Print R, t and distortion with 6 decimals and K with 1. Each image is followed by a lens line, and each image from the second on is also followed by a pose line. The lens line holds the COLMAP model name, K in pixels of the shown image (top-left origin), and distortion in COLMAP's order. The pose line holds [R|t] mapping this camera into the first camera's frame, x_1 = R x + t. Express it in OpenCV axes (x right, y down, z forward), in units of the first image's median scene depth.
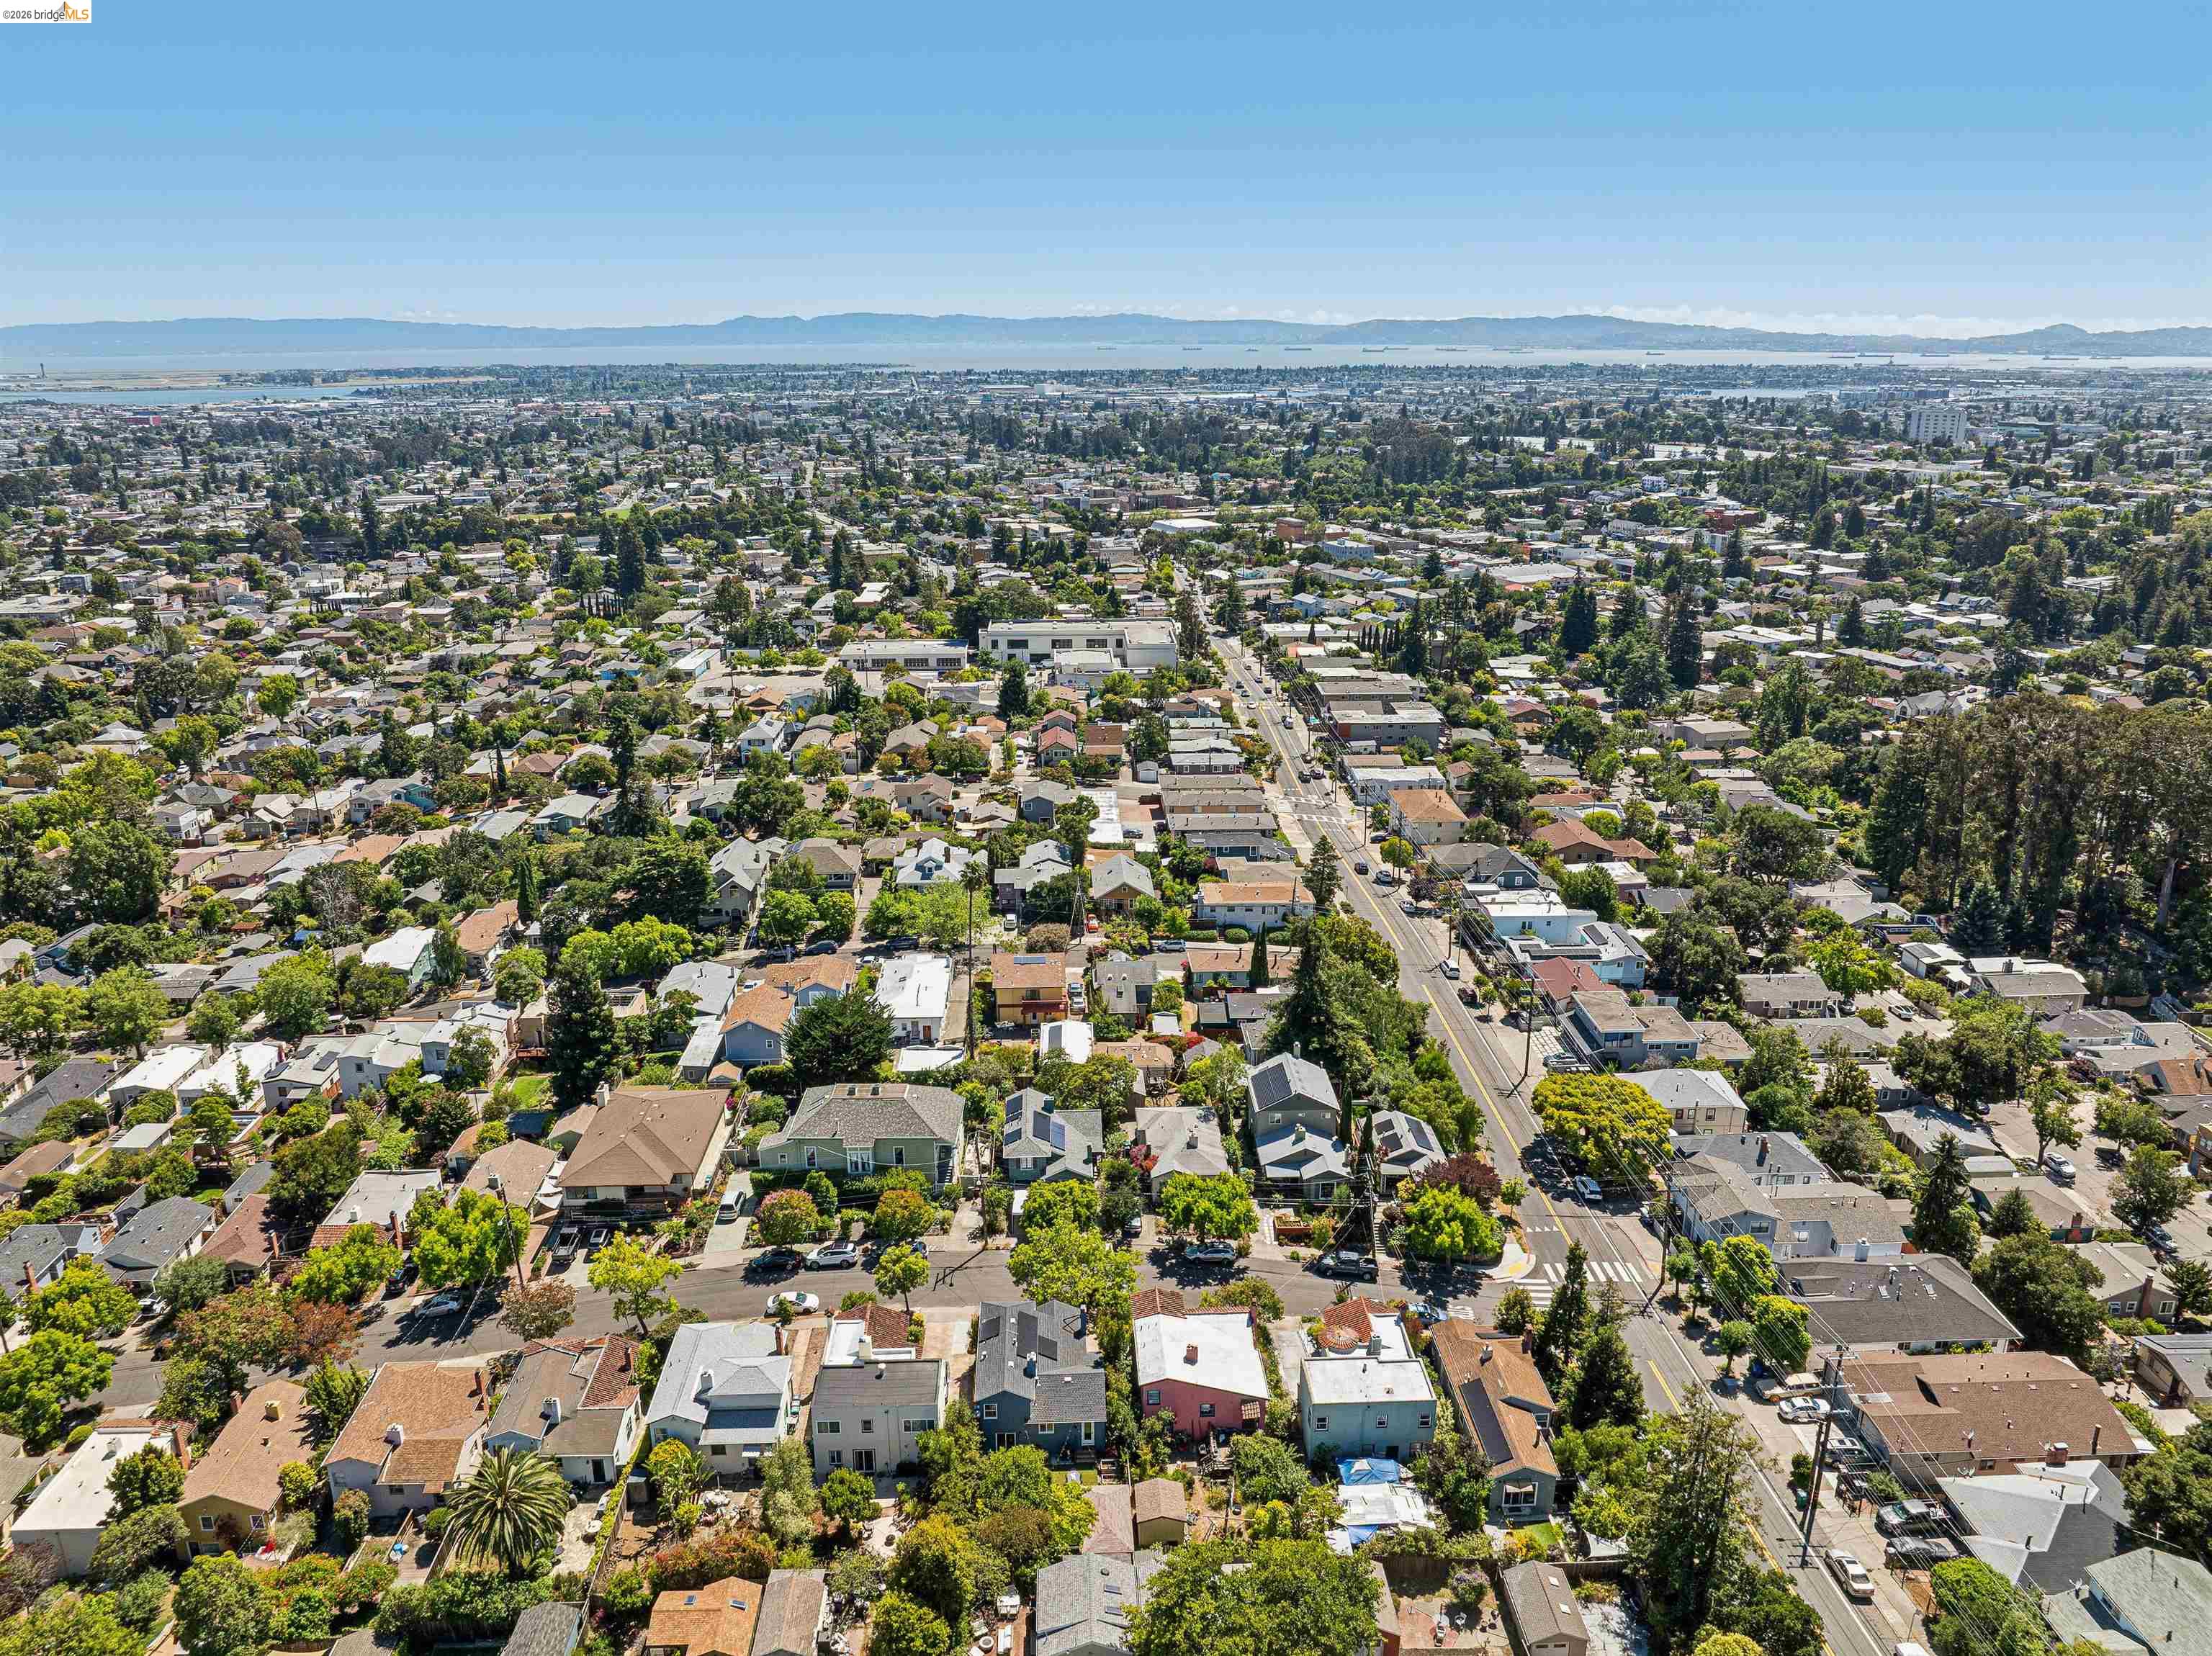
lens RADIAL K [[1592.5, 0, 1106.0], [0, 1592.5, 828.0], [0, 0, 1]] dist [-0.042744, -0.002540]
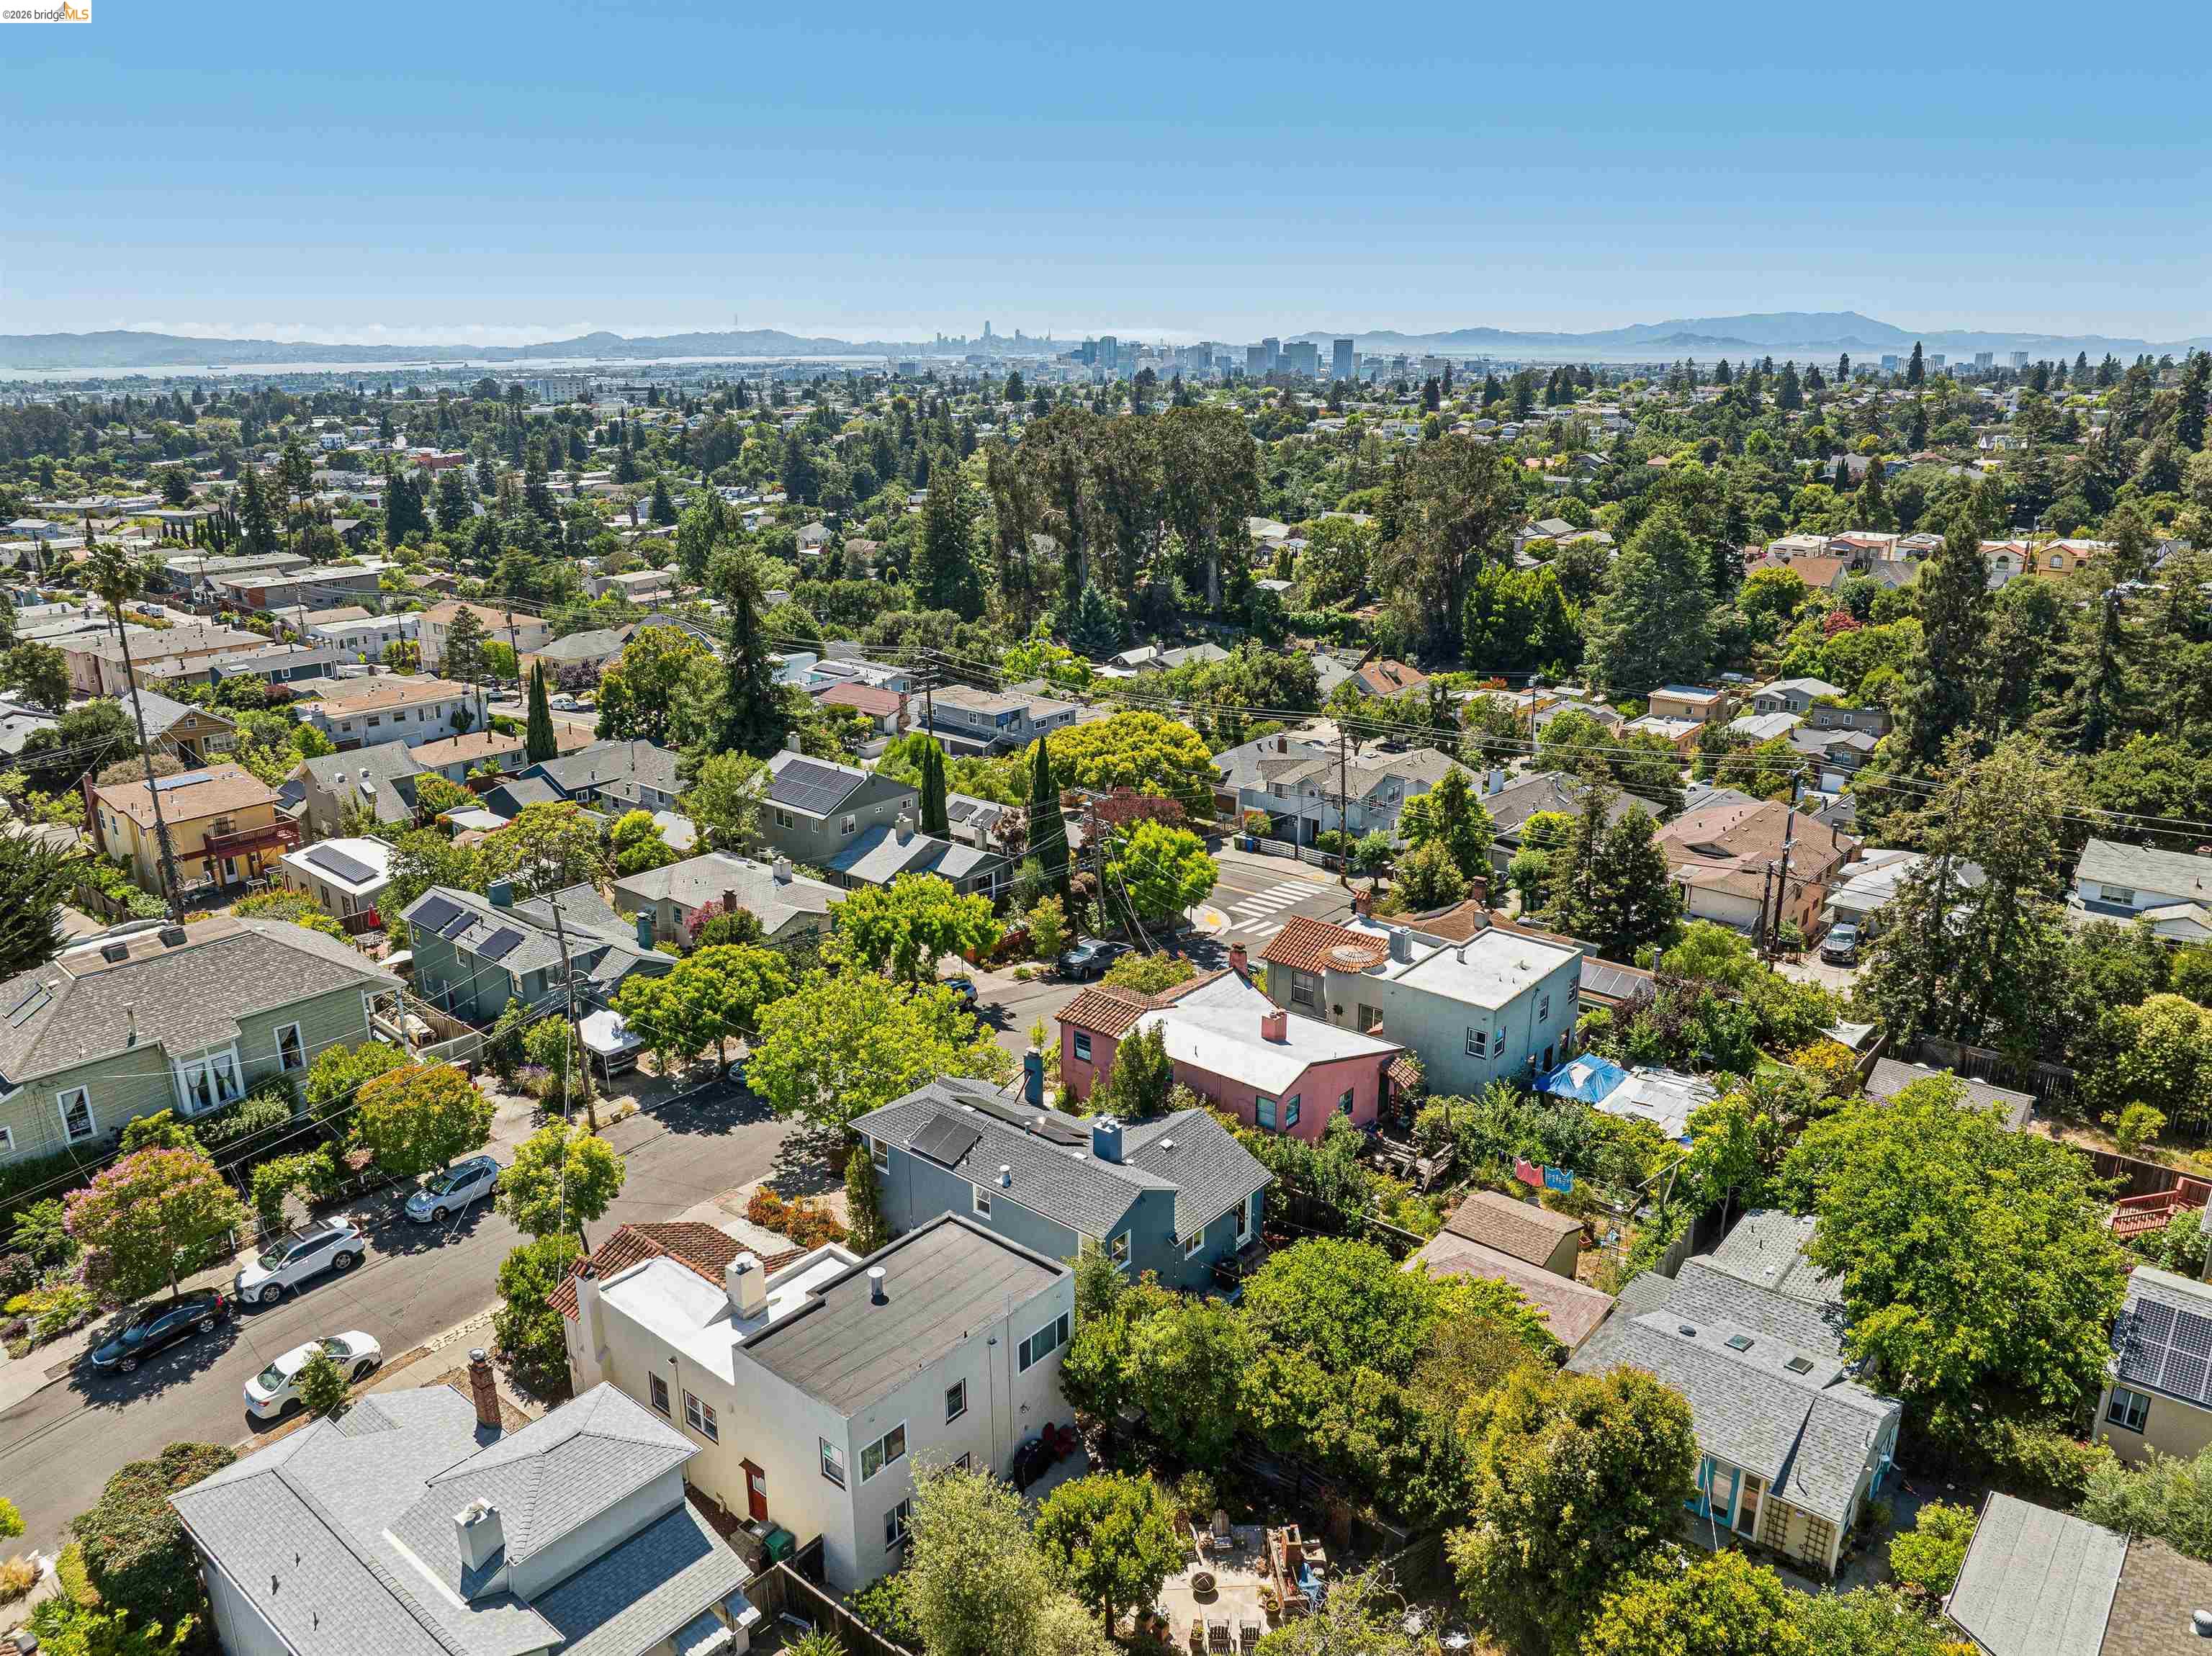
lens RADIAL K [[1568.8, 0, 1106.0], [0, 1568.8, 828.0], [0, 0, 1]] dist [-0.042779, 0.002717]
pose [[0.669234, -0.217891, 0.710387, -0.169179], [0.224793, 0.970610, 0.085936, 0.097476], [-0.708233, 0.102178, 0.698545, 0.312645]]
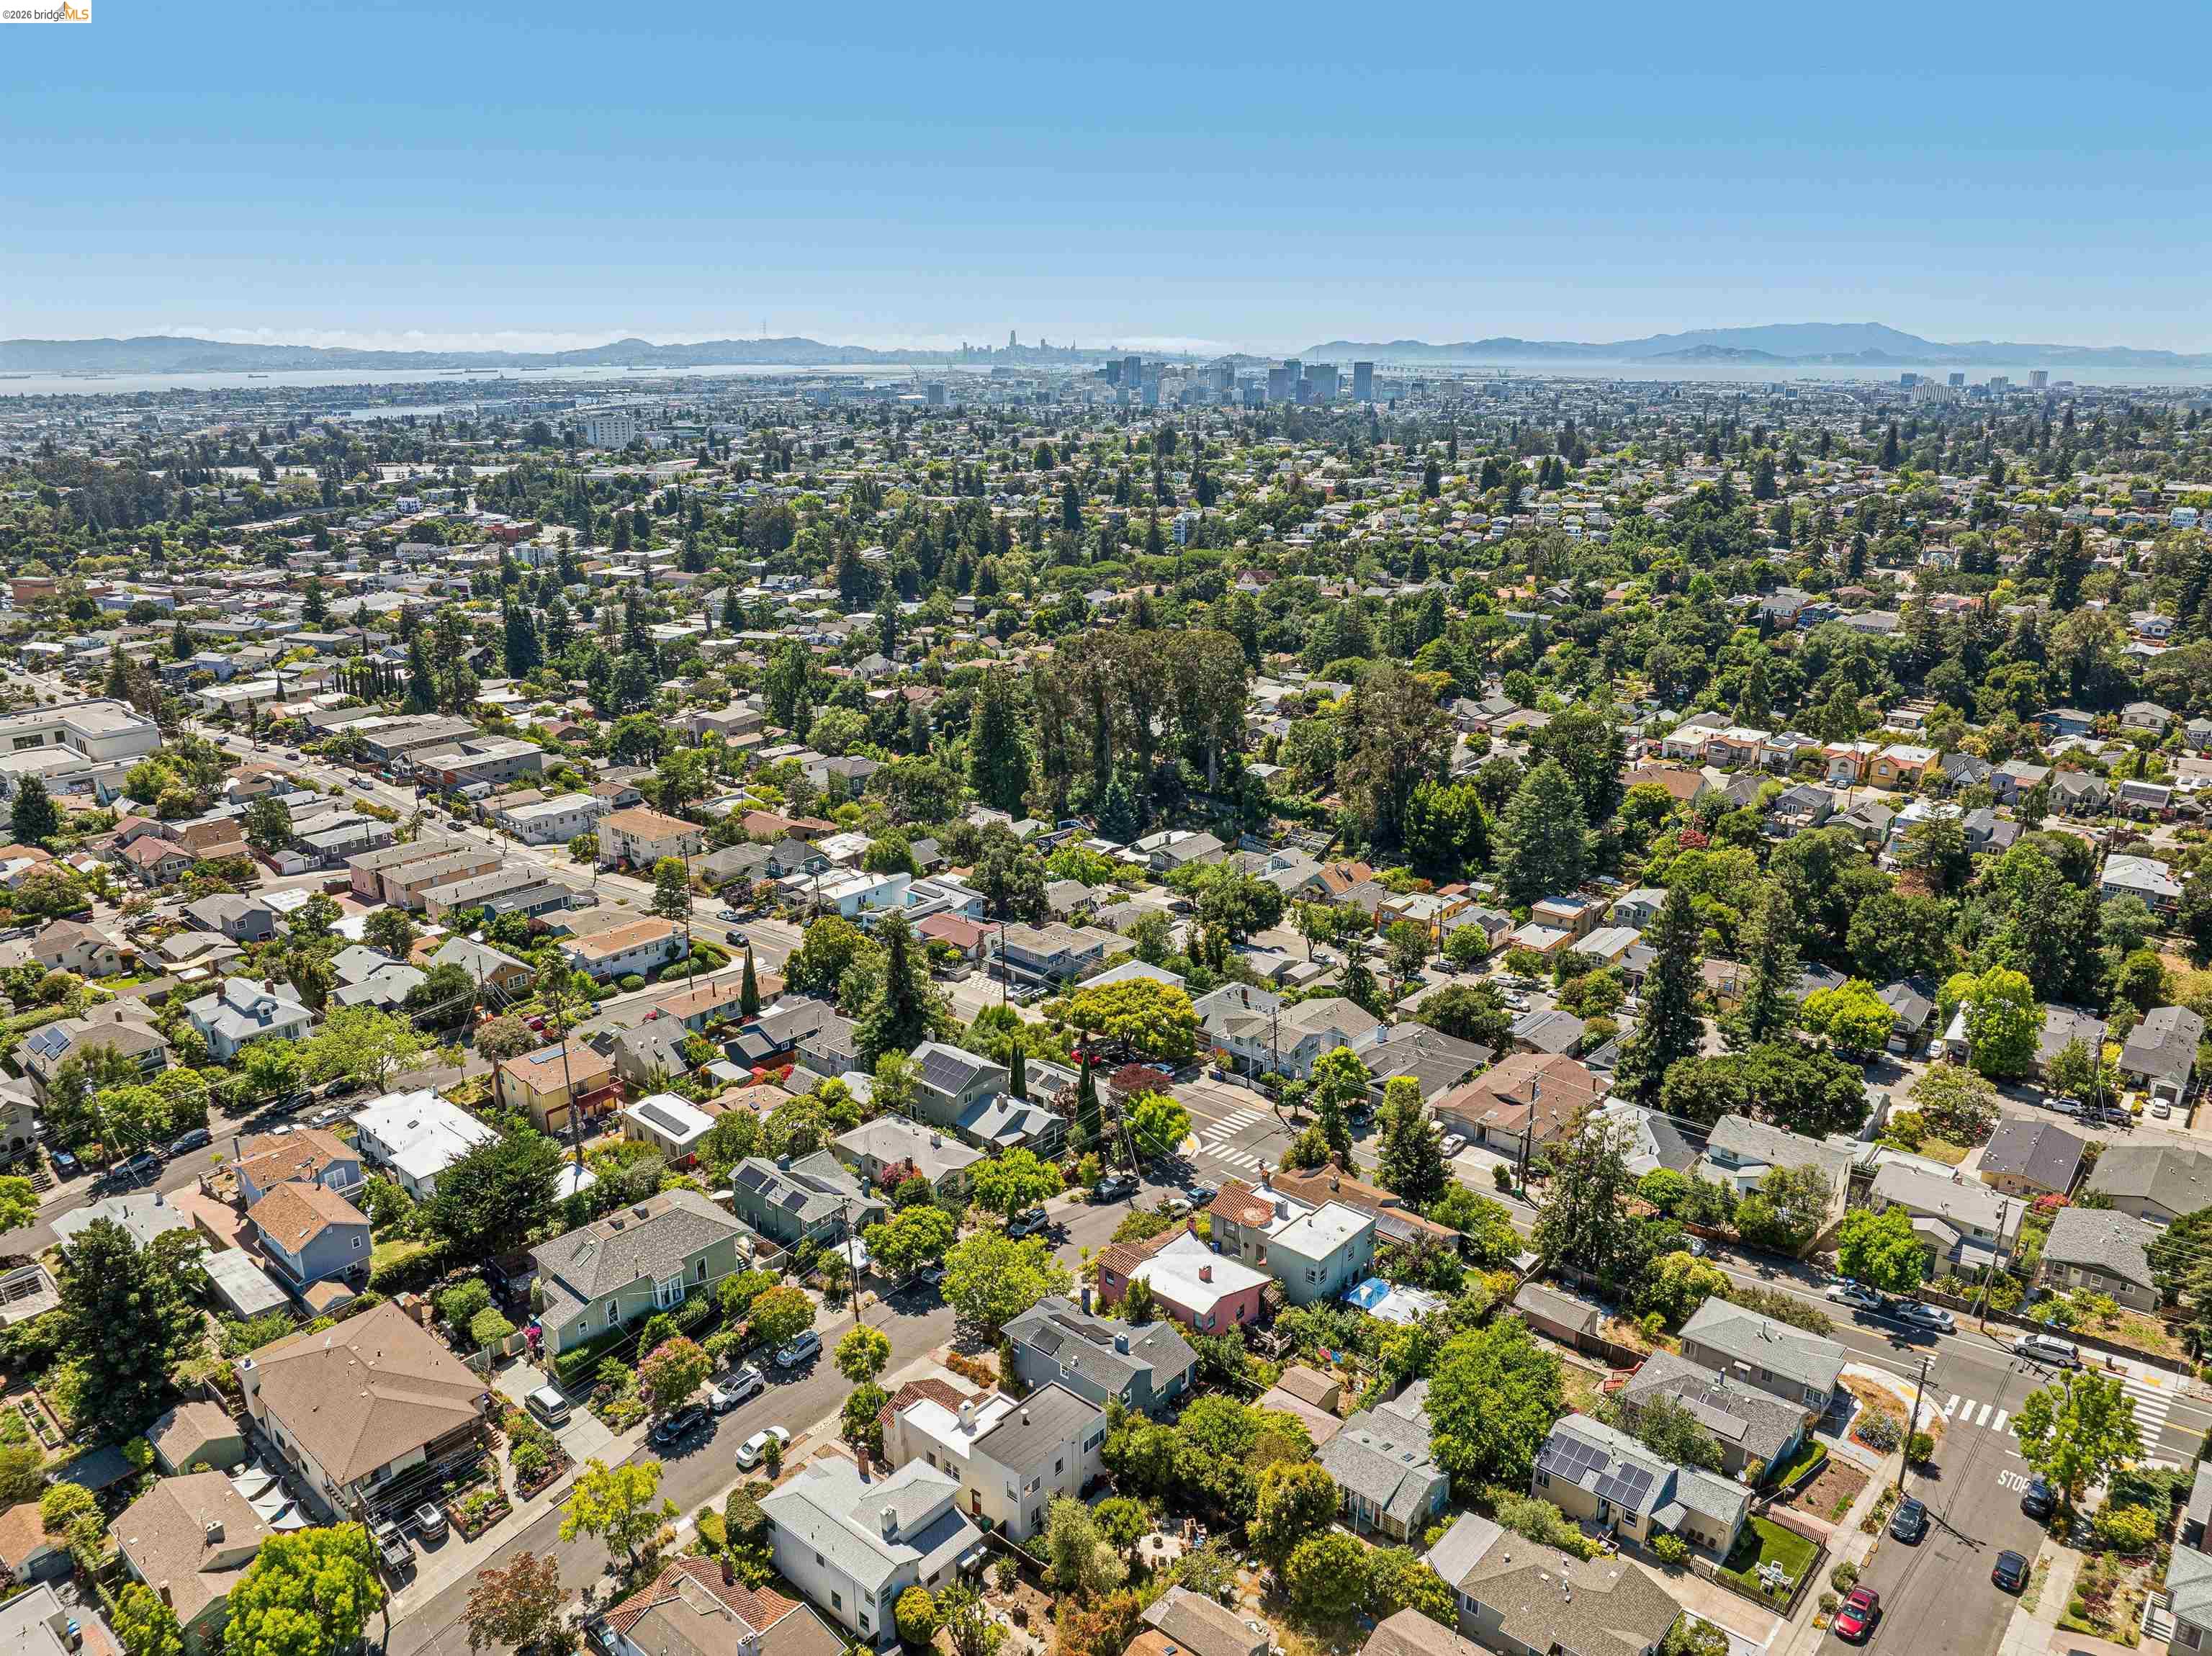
lens RADIAL K [[1568.8, 0, 1106.0], [0, 1568.8, 828.0], [0, 0, 1]] dist [-0.042779, 0.002717]
pose [[0.680213, -0.211479, 0.701845, -0.328889], [0.216045, 0.972786, 0.083732, -0.036008], [-0.700453, 0.094675, 0.707391, 0.119682]]
